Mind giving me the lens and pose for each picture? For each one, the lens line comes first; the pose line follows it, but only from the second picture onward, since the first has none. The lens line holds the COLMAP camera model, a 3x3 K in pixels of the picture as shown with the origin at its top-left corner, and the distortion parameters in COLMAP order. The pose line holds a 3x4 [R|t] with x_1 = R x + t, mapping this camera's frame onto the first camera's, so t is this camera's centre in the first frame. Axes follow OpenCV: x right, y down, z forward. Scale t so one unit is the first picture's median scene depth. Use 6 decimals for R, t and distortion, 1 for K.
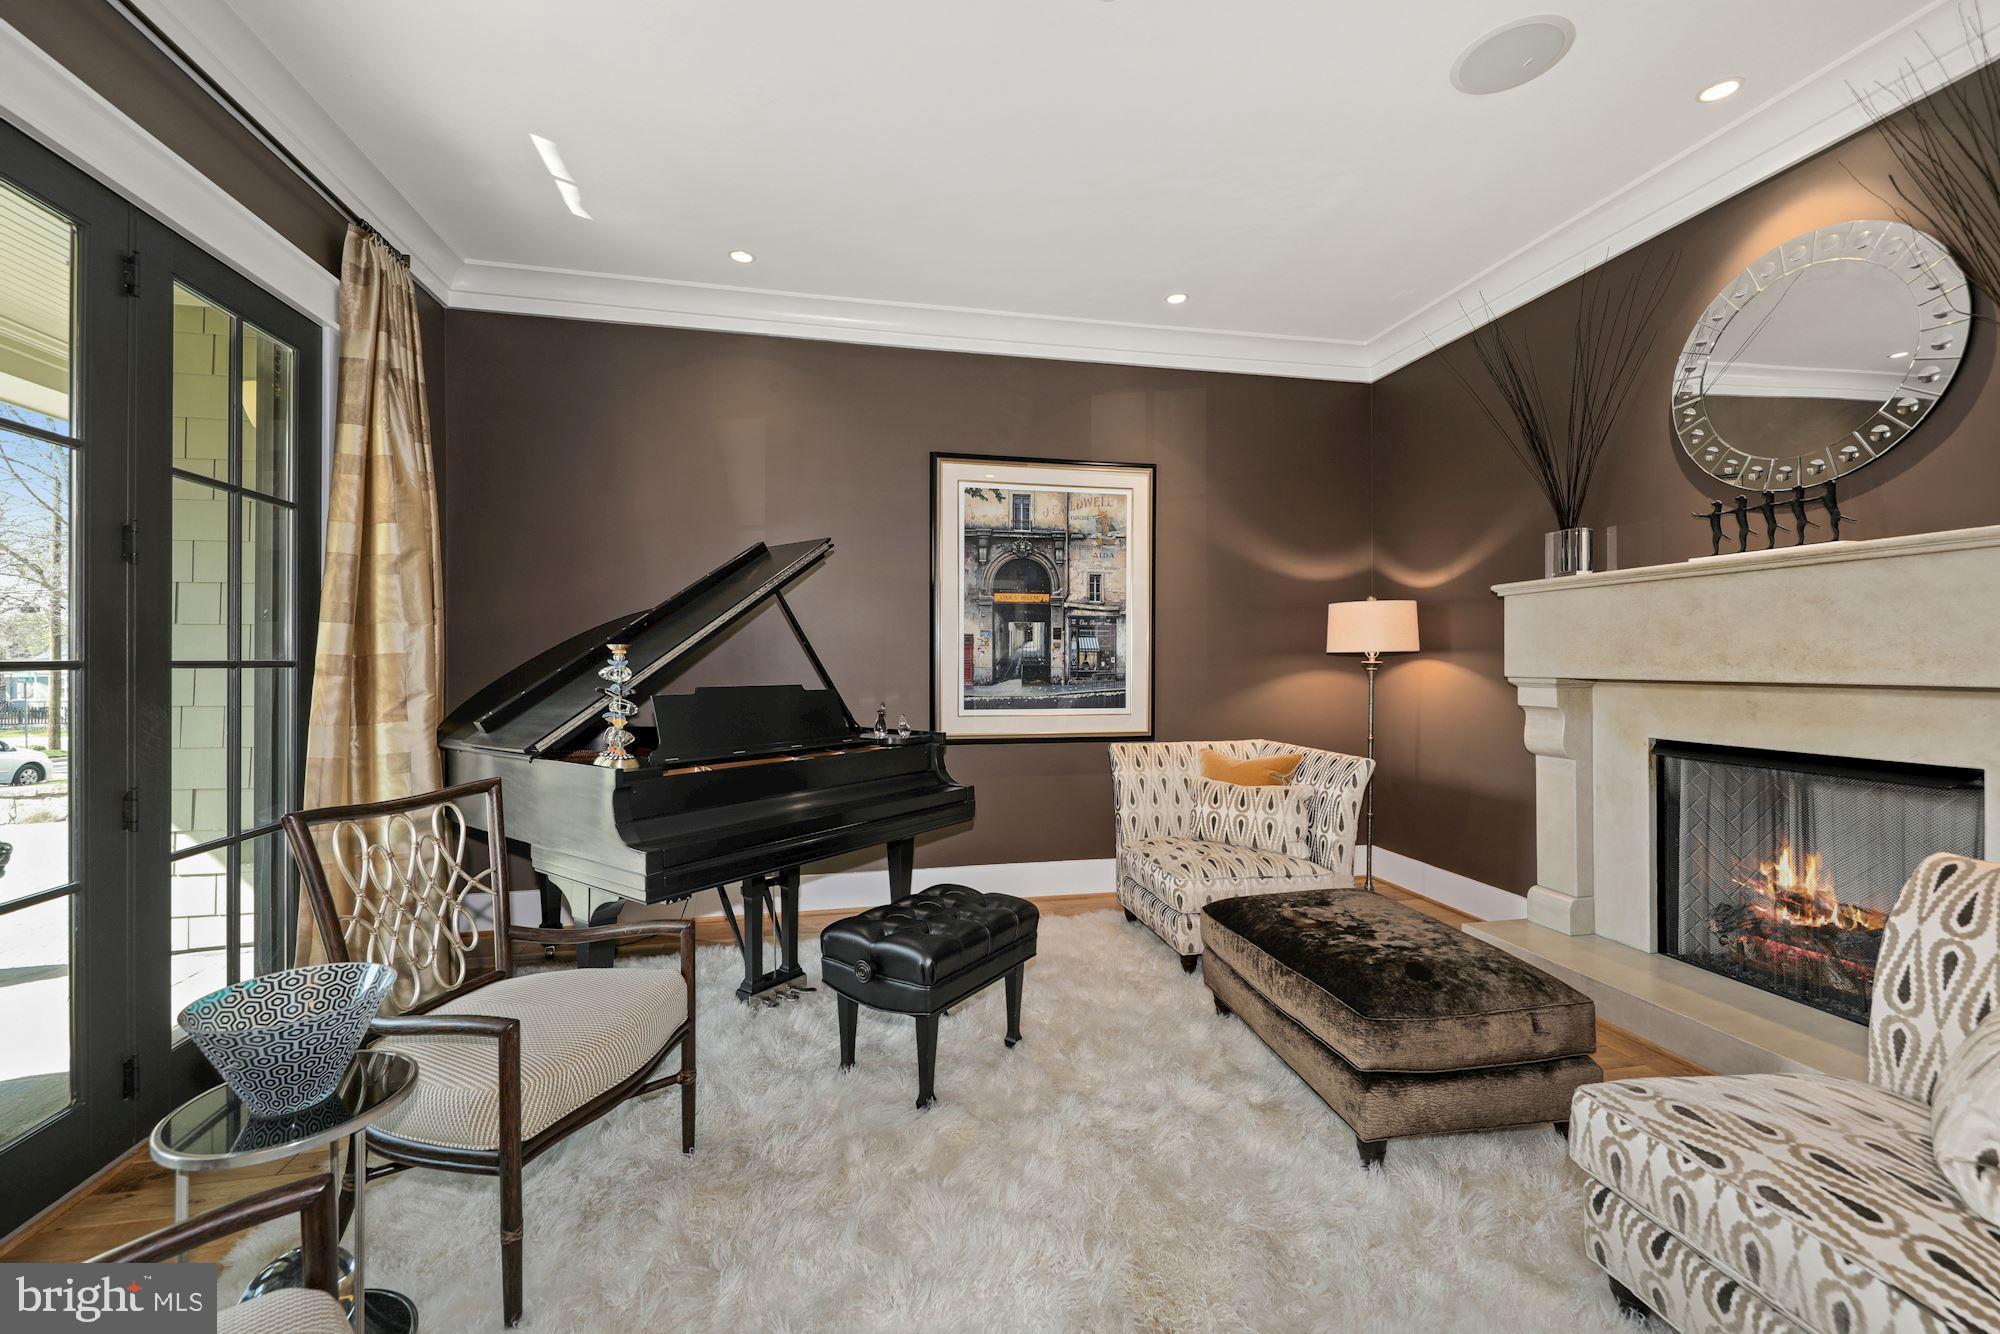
lens RADIAL K [[815.6, 0, 1003.5], [0, 815.6, 659.4], [0, 0, 1]] dist [-0.007509, -0.001195]
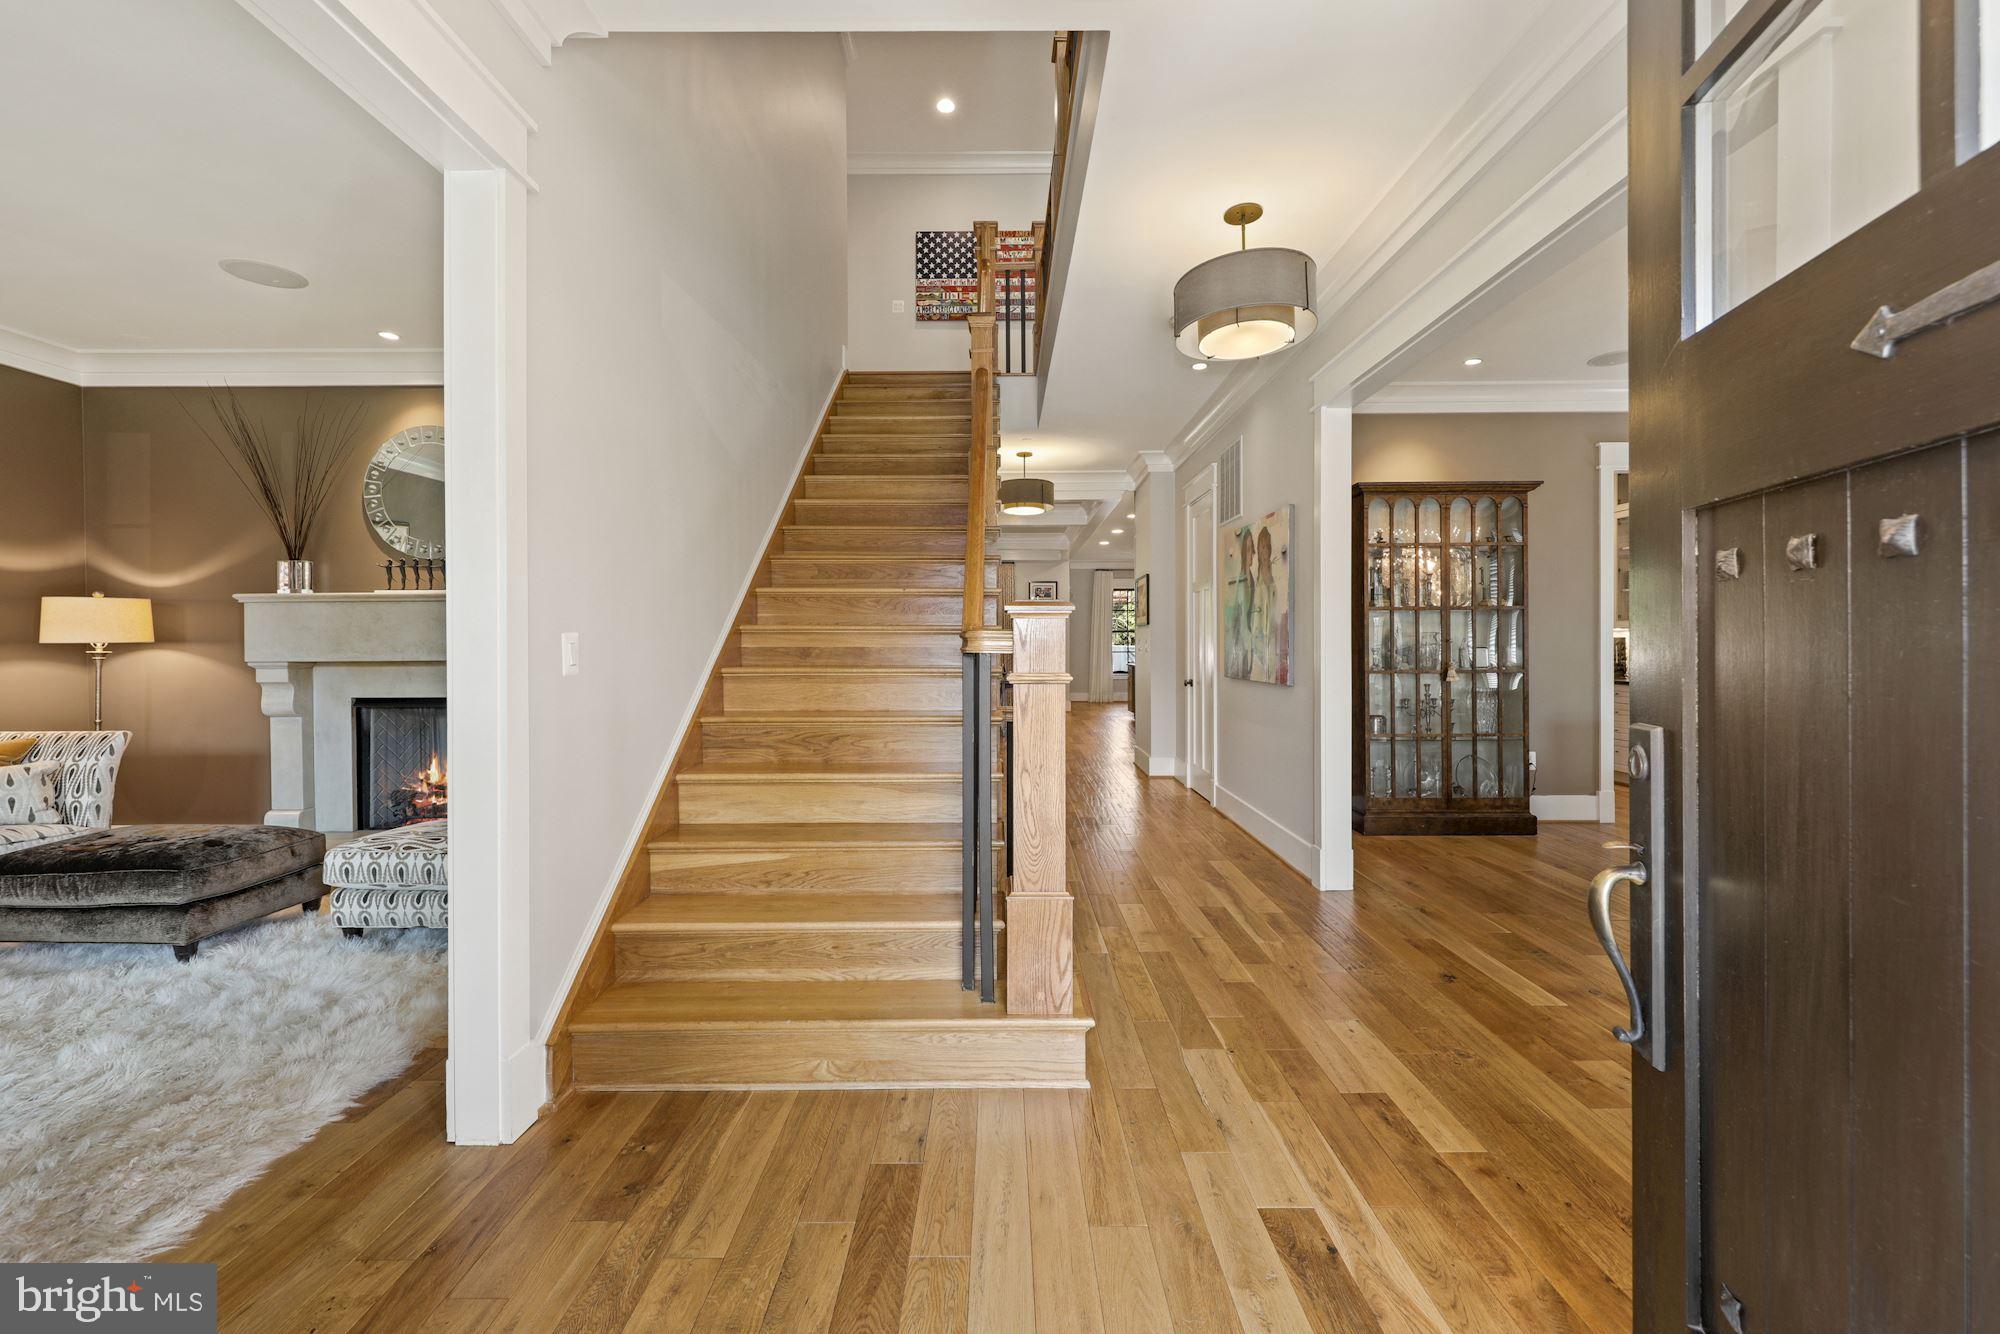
lens RADIAL K [[815.6, 0, 1004.1], [0, 815.6, 651.7], [0, 0, 1]] dist [-0.007509, -0.001195]
pose [[0.208399, -0.004385, 0.978034, -0.457318], [0.003393, 0.999987, 0.003760, 0.003236], [-0.978038, 0.002535, 0.208411, -0.542563]]
